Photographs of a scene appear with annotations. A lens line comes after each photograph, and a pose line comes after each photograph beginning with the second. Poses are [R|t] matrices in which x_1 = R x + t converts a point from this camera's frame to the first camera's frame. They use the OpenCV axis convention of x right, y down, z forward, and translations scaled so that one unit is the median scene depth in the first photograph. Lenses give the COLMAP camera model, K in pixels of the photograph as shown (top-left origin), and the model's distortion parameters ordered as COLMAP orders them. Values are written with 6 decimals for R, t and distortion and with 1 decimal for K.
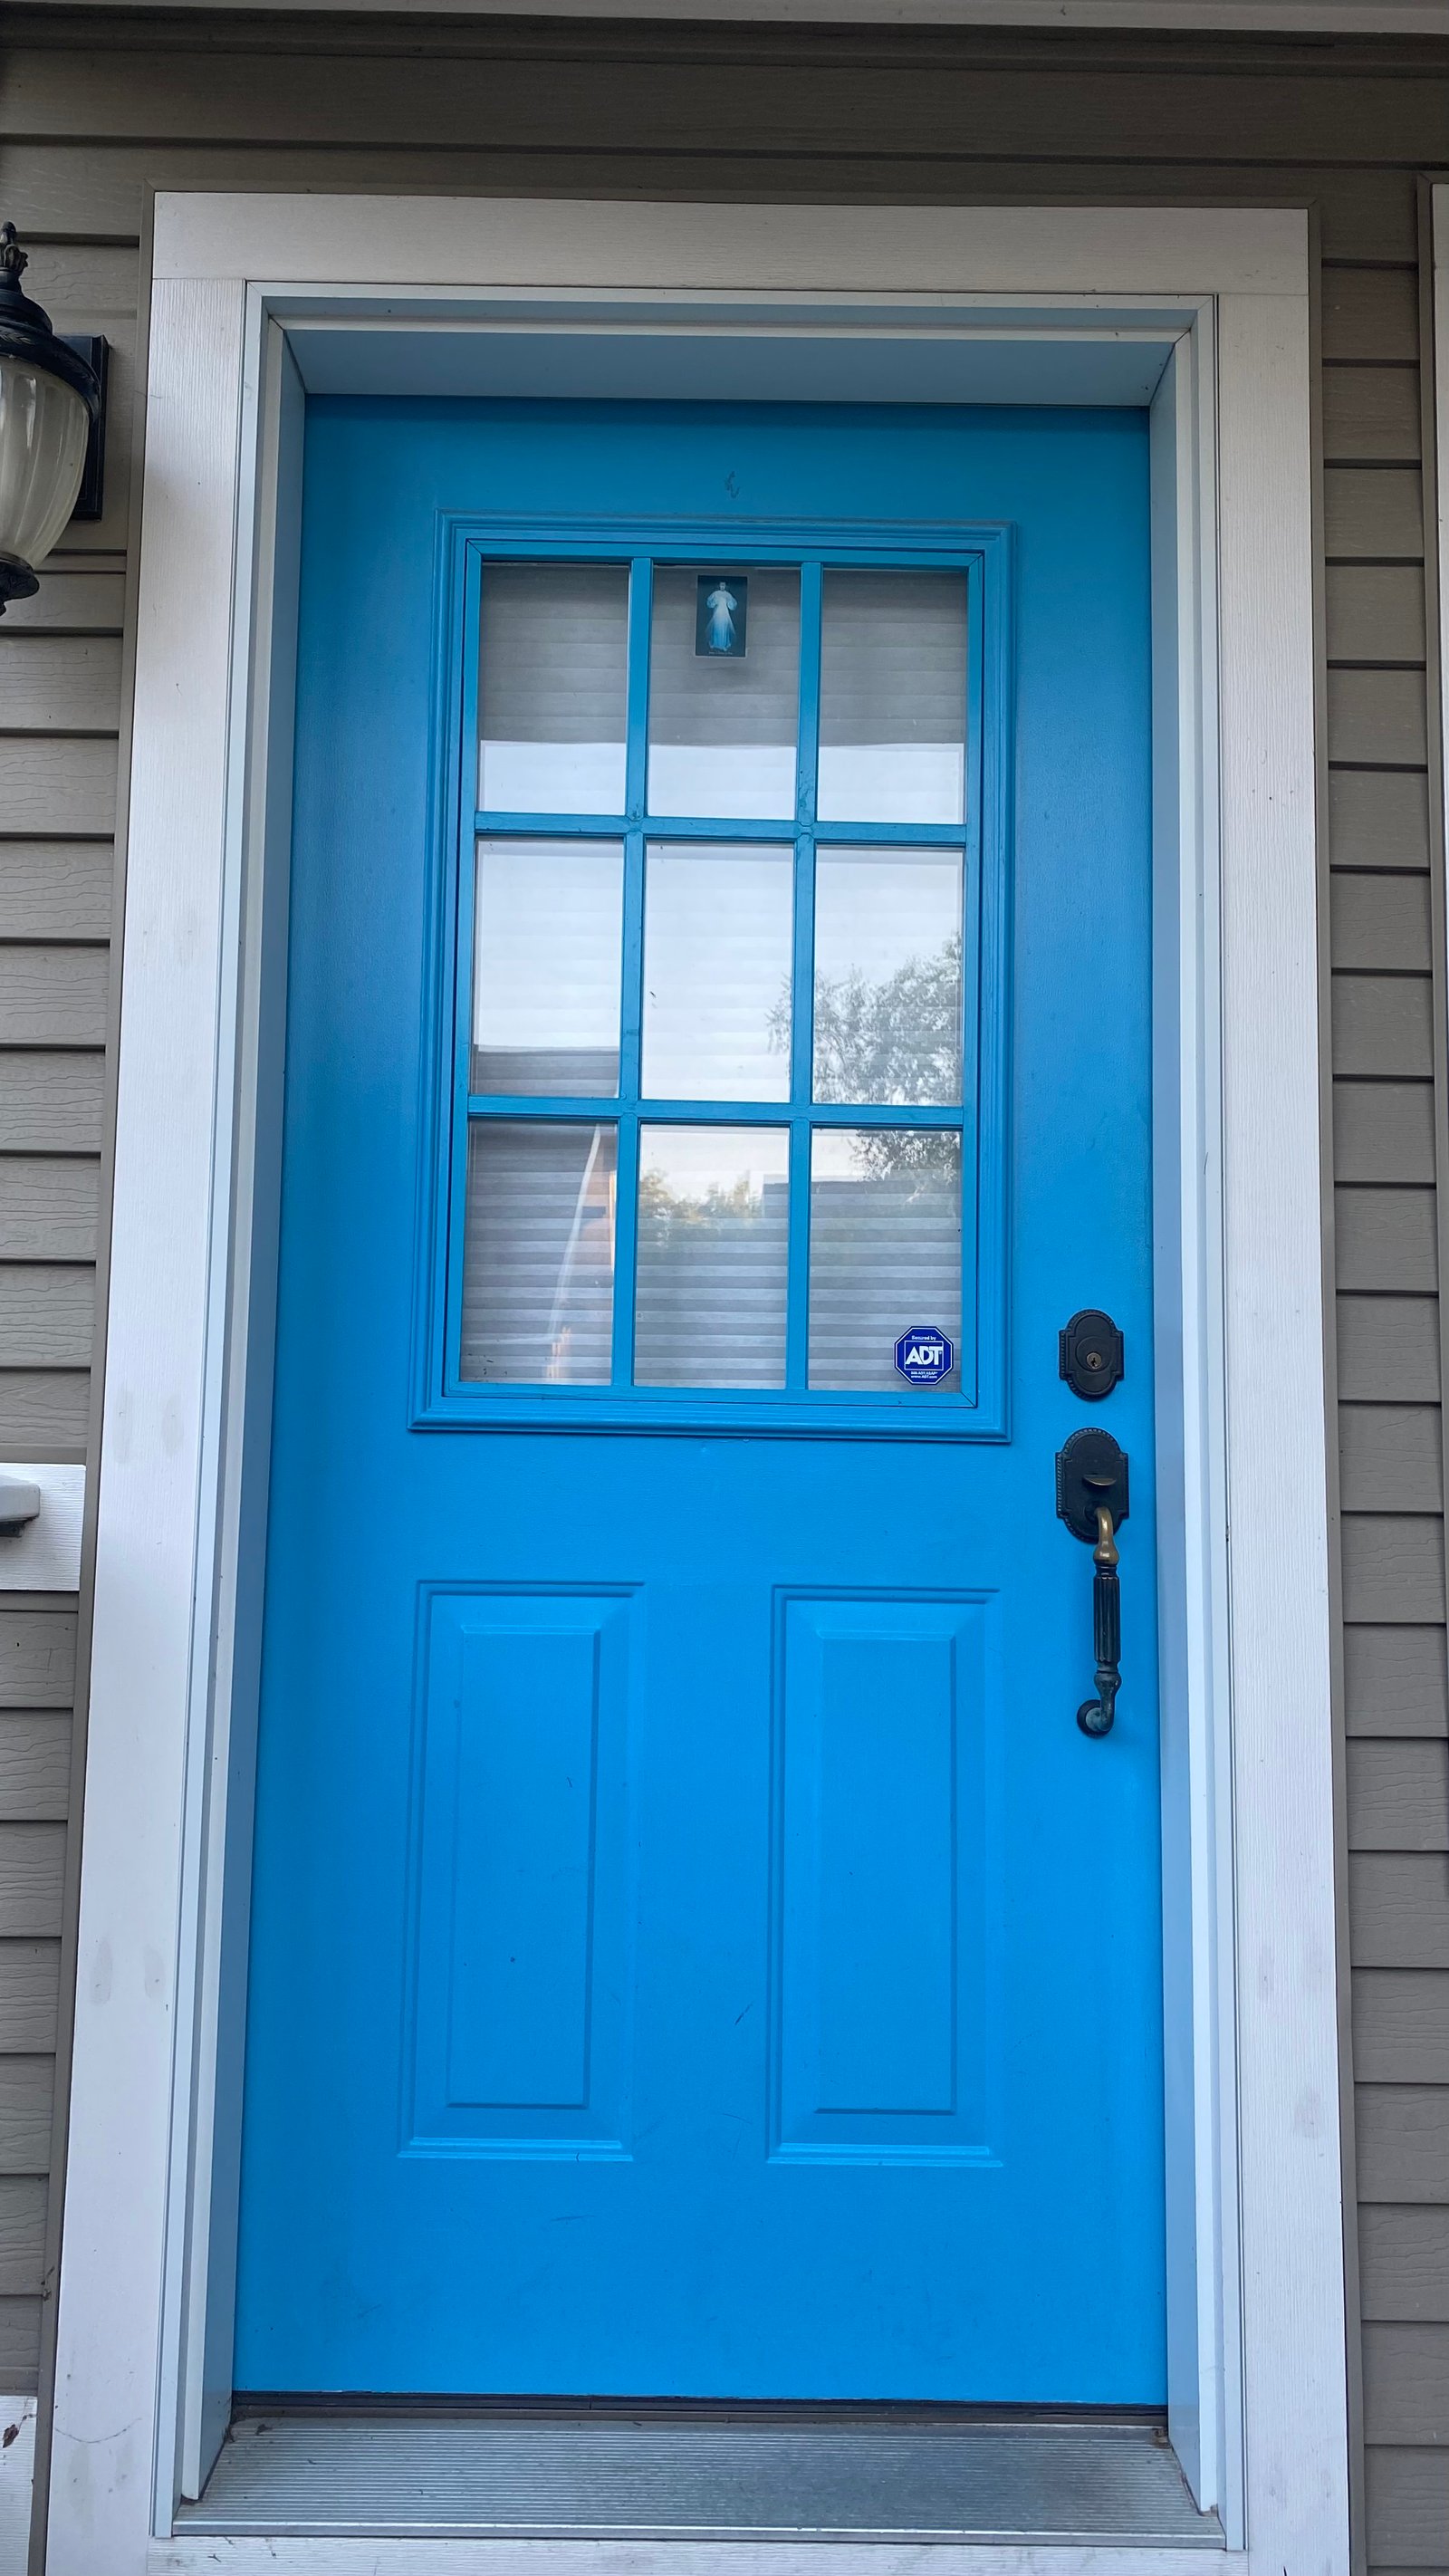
lens RADIAL K [[1953.2, 0, 724.2], [0, 1953.2, 1307.9], [0, 0, 1]] dist [0.003671, -0.001367]
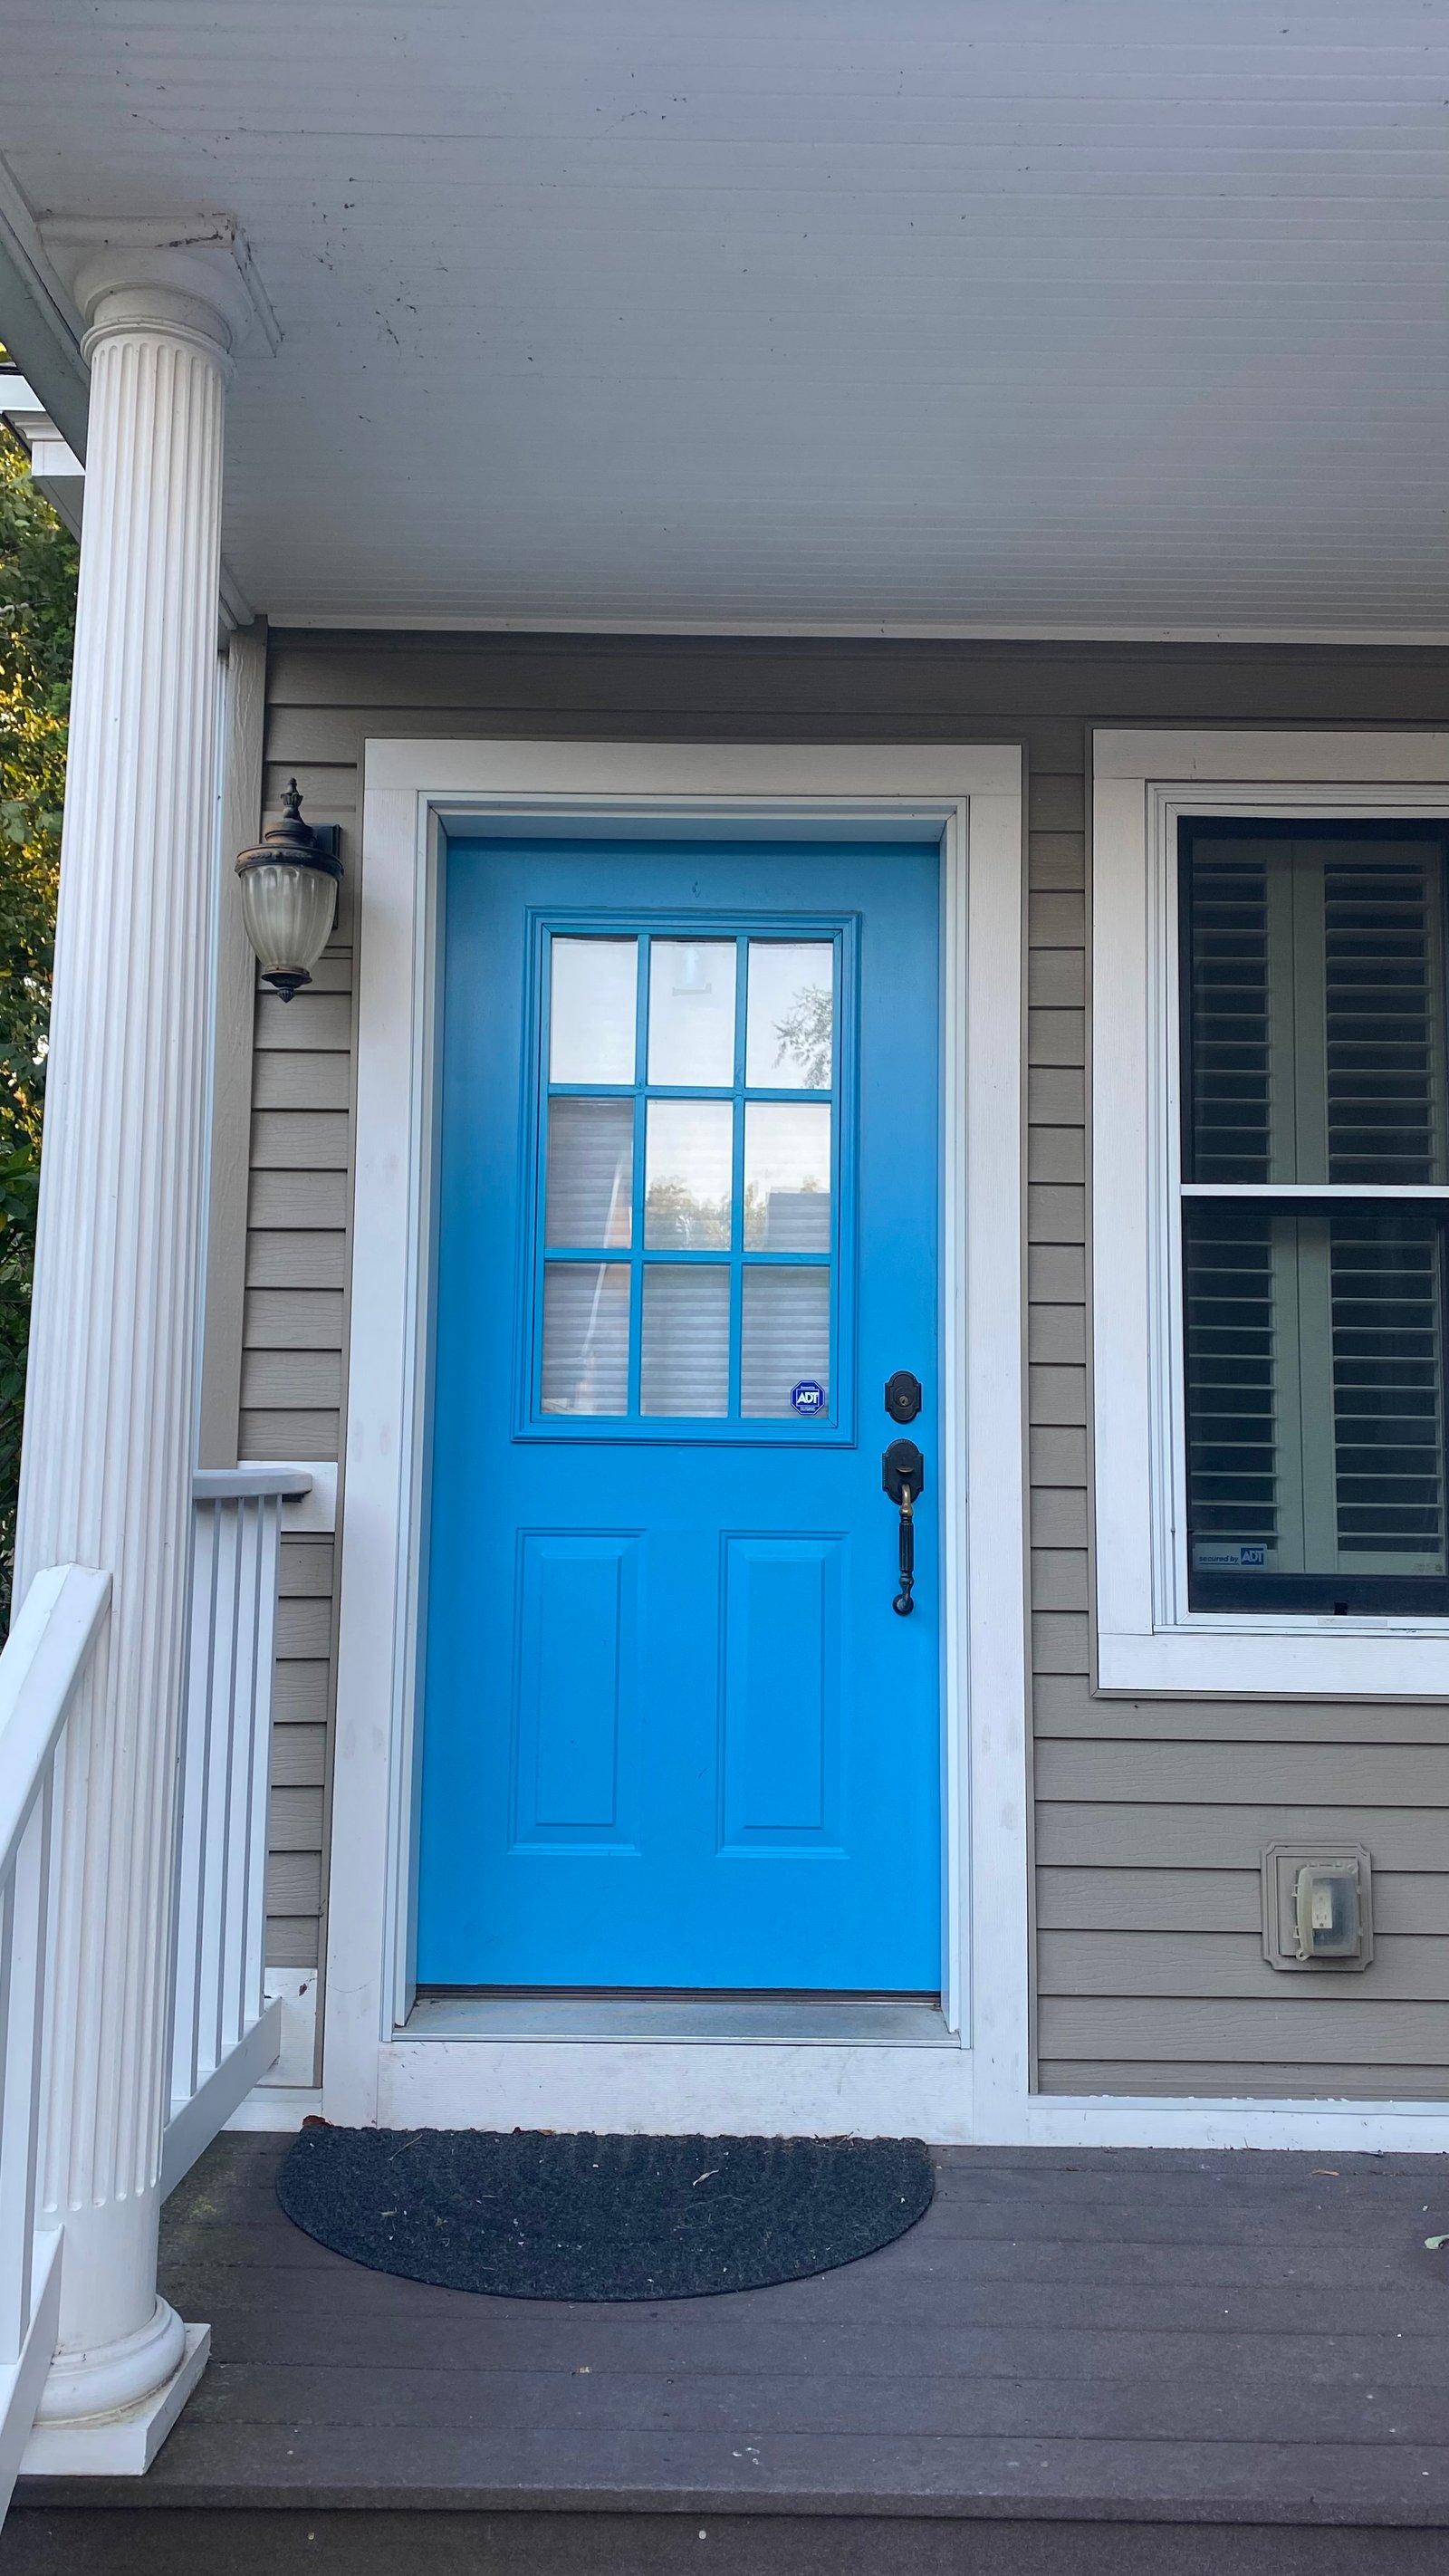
lens RADIAL K [[1962.9, 0, 724.5], [0, 1962.9, 1288.0], [0, 0, 1]] dist [0.079374, -0.092315]
pose [[0.999917, -0.003712, -0.012304, 0.051992], [0.003628, 0.999970, -0.006802, -0.063479], [0.012329, 0.006757, 0.999901, -0.773251]]
